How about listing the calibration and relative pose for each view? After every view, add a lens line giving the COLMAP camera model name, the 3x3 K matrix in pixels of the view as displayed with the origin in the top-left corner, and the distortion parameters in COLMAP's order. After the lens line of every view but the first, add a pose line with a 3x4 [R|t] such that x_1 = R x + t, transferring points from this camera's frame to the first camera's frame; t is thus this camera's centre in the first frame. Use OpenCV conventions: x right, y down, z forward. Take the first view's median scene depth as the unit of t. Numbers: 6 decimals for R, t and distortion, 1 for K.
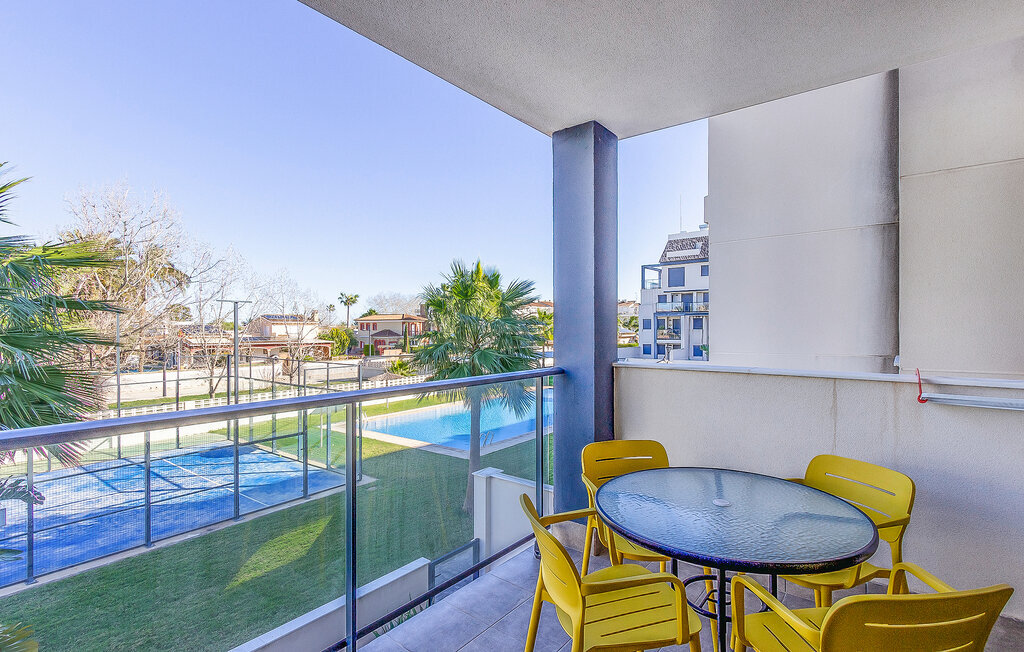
lens RADIAL K [[484.5, 0, 524.0], [0, 484.5, 326.9], [0, 0, 1]] dist [0.013616, -0.002516]
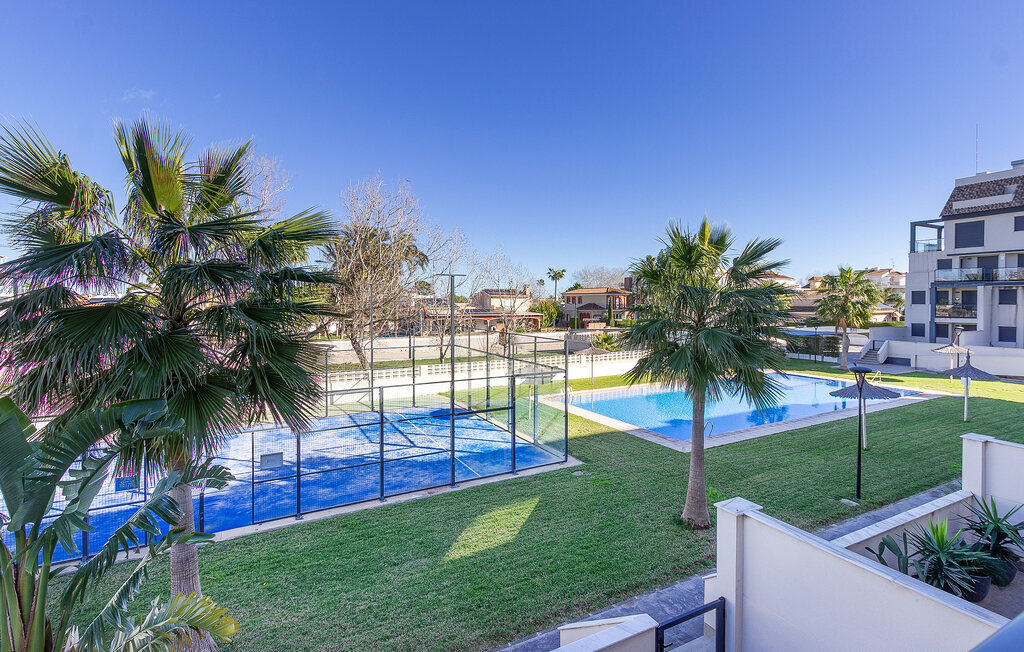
lens RADIAL K [[484.5, 0, 522.4], [0, 484.5, 308.1], [0, 0, 1]] dist [0.013616, -0.002516]
pose [[0.914486, 0.009397, -0.404508, -0.025500], [-0.003112, 0.999864, 0.016191, 0.000574], [0.404605, -0.013547, 0.914391, 0.075725]]
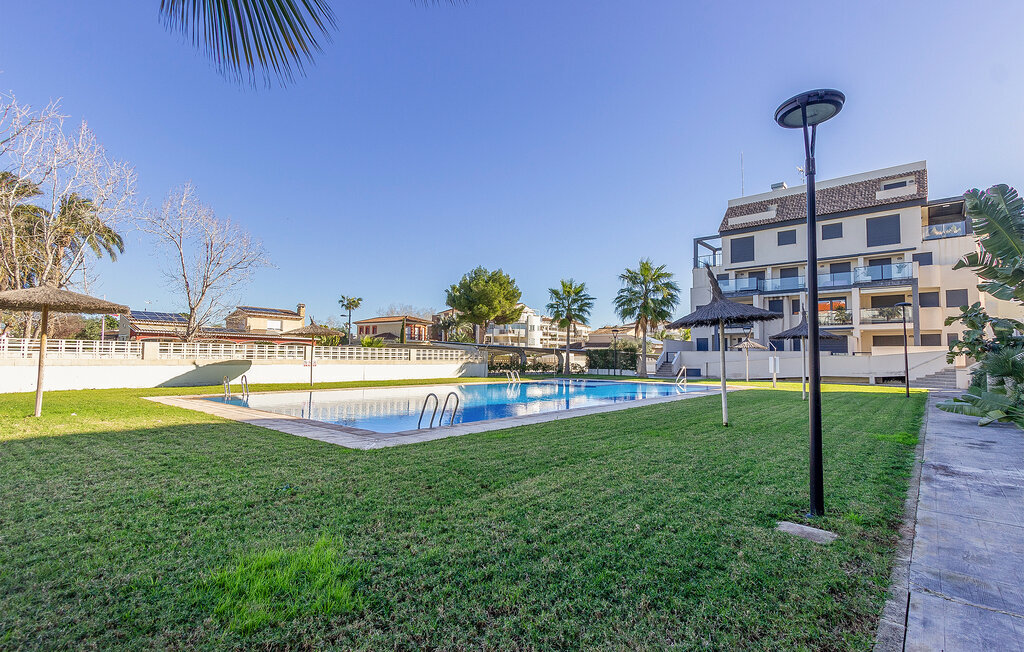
lens RADIAL K [[484.5, 0, 518.5], [0, 484.5, 328.7], [0, 0, 1]] dist [0.013616, -0.002516]
pose [[0.998539, 0.012338, -0.052612, 0.006105], [-0.015099, 0.998512, -0.052406, 0.174540], [0.051887, 0.053124, 0.997239, 0.568311]]
